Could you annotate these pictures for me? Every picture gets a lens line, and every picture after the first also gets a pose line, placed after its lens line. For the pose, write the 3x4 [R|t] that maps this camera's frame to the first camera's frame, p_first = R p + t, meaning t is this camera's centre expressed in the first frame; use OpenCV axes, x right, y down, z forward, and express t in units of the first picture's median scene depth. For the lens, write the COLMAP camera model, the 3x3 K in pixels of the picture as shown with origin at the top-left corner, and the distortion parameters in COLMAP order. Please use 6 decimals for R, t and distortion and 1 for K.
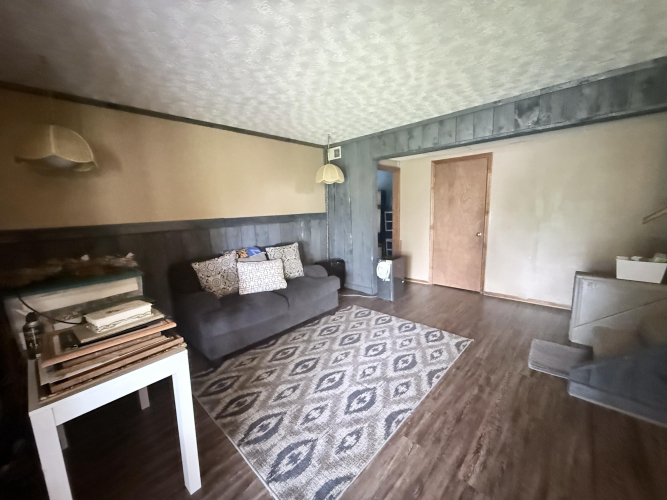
lens RADIAL K [[264.9, 0, 332.9], [0, 264.9, 248.7], [0, 0, 1]] dist [-0.008681, 0.000124]
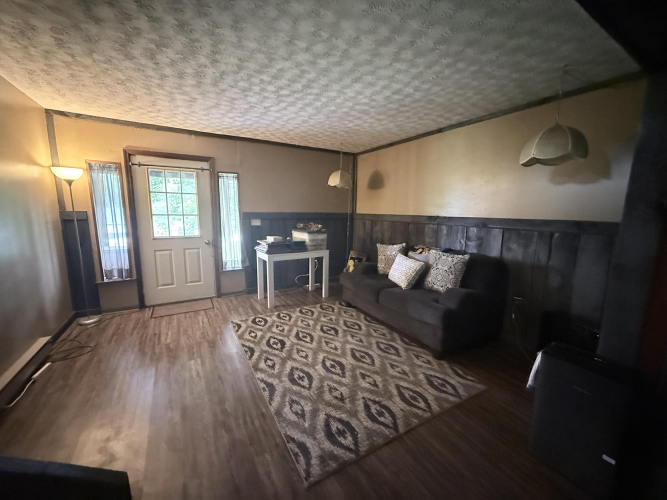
lens RADIAL K [[264.9, 0, 332.8], [0, 264.9, 249.8], [0, 0, 1]] dist [-0.008681, 0.000124]
pose [[-0.275747, 0.180008, -0.944225, 1.010213], [-0.148811, 0.962472, 0.226944, -0.225255], [0.949641, 0.203091, -0.238611, 1.205414]]
